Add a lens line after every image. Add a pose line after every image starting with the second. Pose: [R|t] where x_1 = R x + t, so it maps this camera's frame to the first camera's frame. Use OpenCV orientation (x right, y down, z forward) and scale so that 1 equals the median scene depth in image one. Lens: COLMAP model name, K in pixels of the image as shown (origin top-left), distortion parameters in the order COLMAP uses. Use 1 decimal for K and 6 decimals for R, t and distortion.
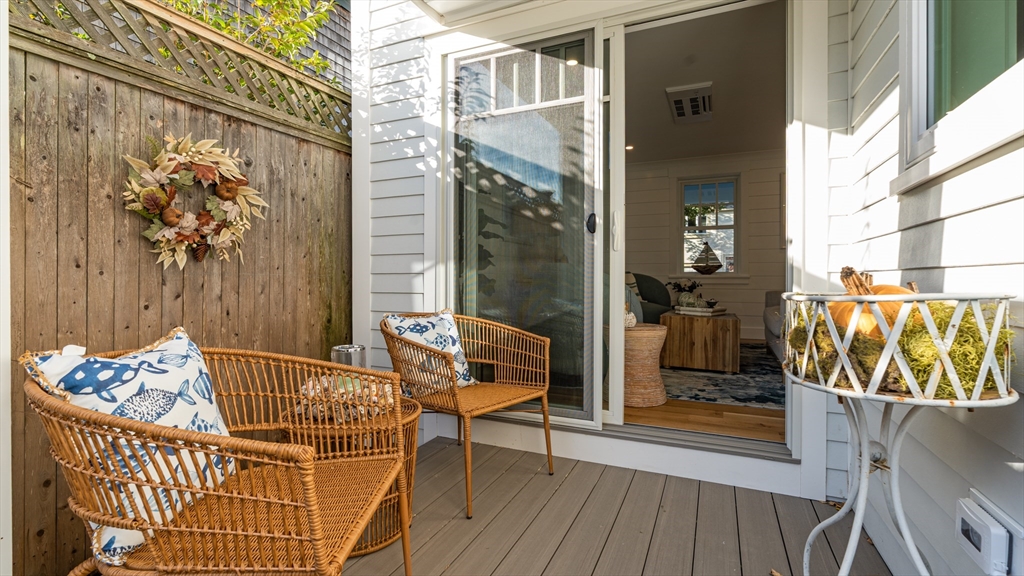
lens RADIAL K [[462.7, 0, 512.0], [0, 462.7, 288.0], [0, 0, 1]] dist [0.000559, -0.000023]
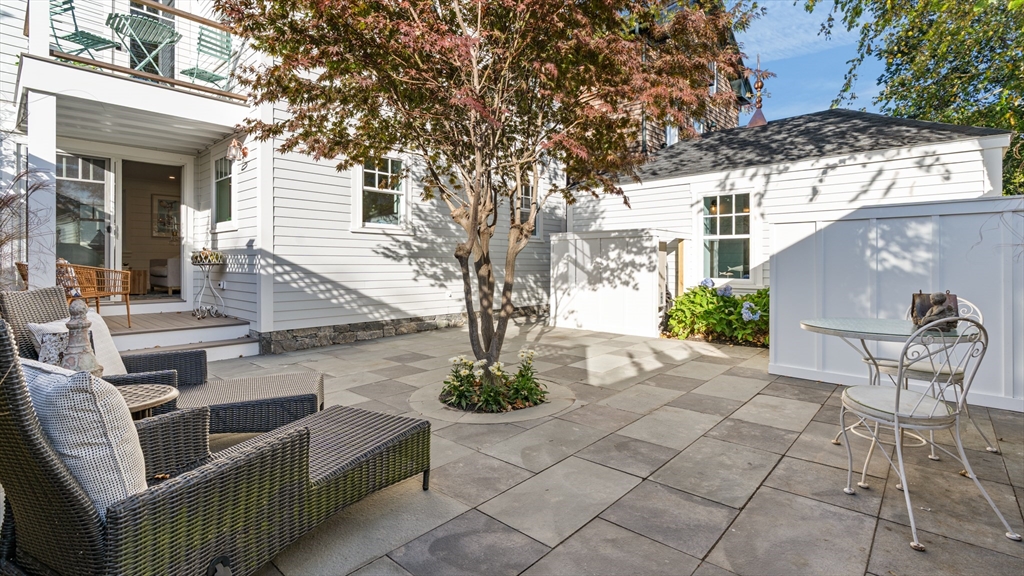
lens RADIAL K [[469.7, 0, 510.1], [0, 469.7, 264.5], [0, 0, 1]] dist [0.002010, 0.000129]
pose [[0.315871, -0.007147, 0.948775, -1.878923], [0.013316, 0.999907, 0.003099, 0.105043], [-0.948709, 0.011655, 0.315937, -2.321994]]
